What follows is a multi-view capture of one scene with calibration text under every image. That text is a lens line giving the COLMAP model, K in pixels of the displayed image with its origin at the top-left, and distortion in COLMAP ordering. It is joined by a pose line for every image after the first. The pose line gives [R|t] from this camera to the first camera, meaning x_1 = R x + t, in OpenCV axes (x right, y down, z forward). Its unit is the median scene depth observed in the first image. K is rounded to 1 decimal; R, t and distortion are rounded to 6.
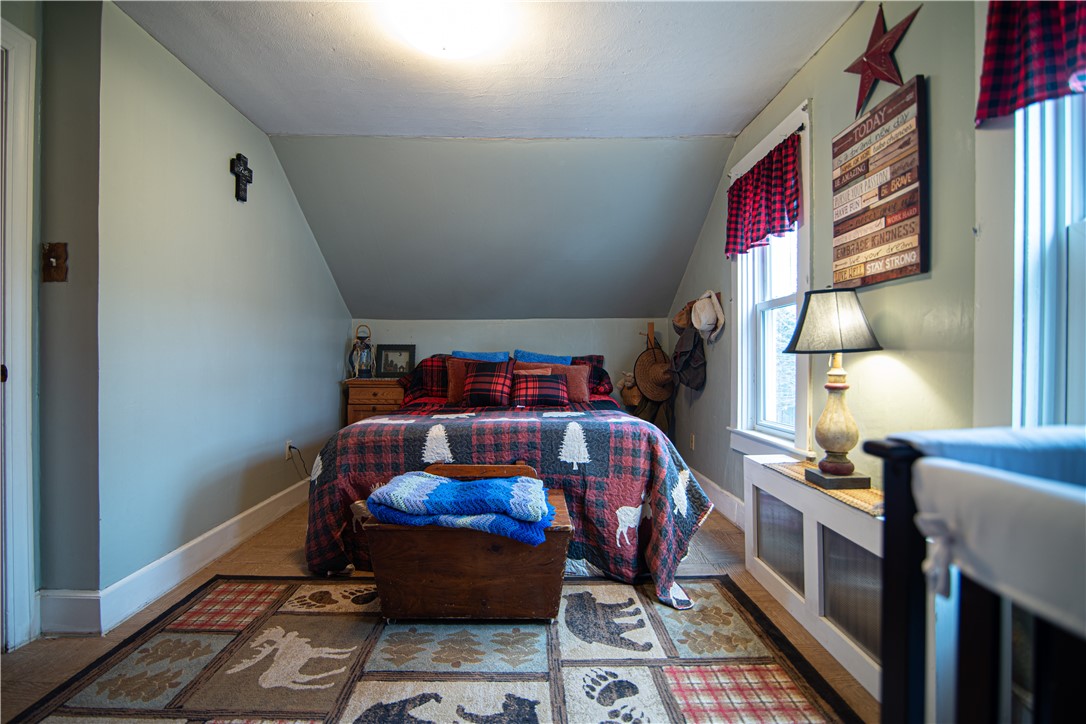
lens RADIAL K [[511.4, 0, 539.5], [0, 511.4, 365.5], [0, 0, 1]] dist [-0.021432, 0.000152]
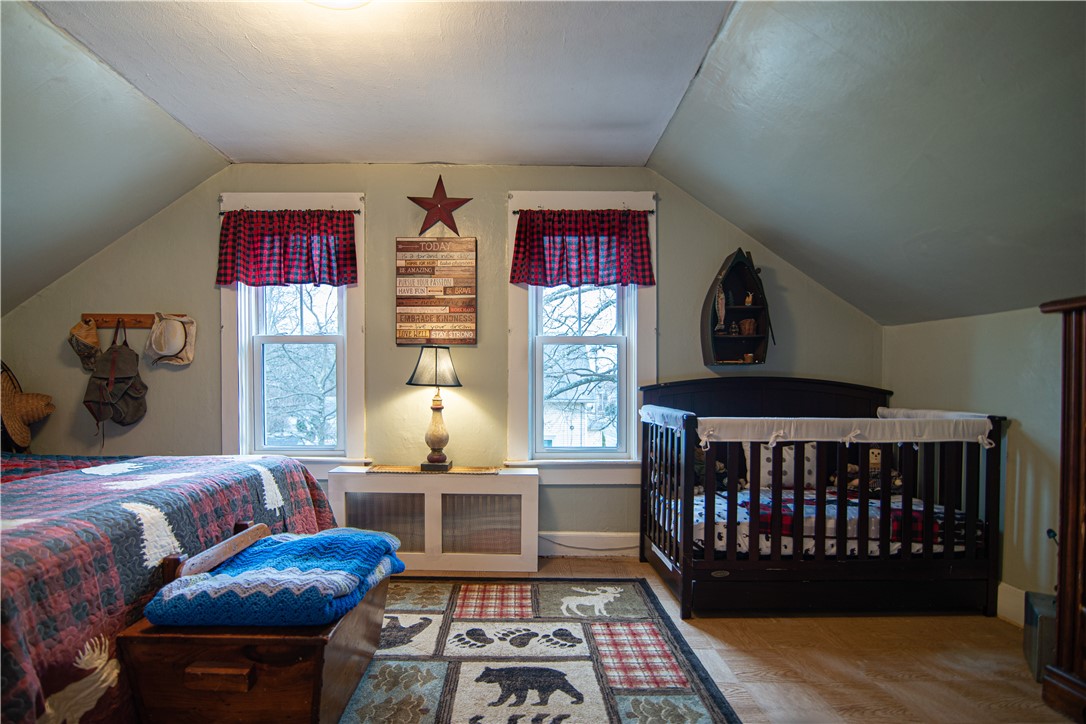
lens RADIAL K [[515.9, 0, 507.1], [0, 515.9, 398.5], [0, 0, 1]] dist [-0.021968, 0.000078]
pose [[0.015425, -0.015638, 0.999759, -1.034277], [0.005699, 0.999863, 0.015552, -0.010844], [-0.999865, 0.005458, 0.015512, 0.768765]]
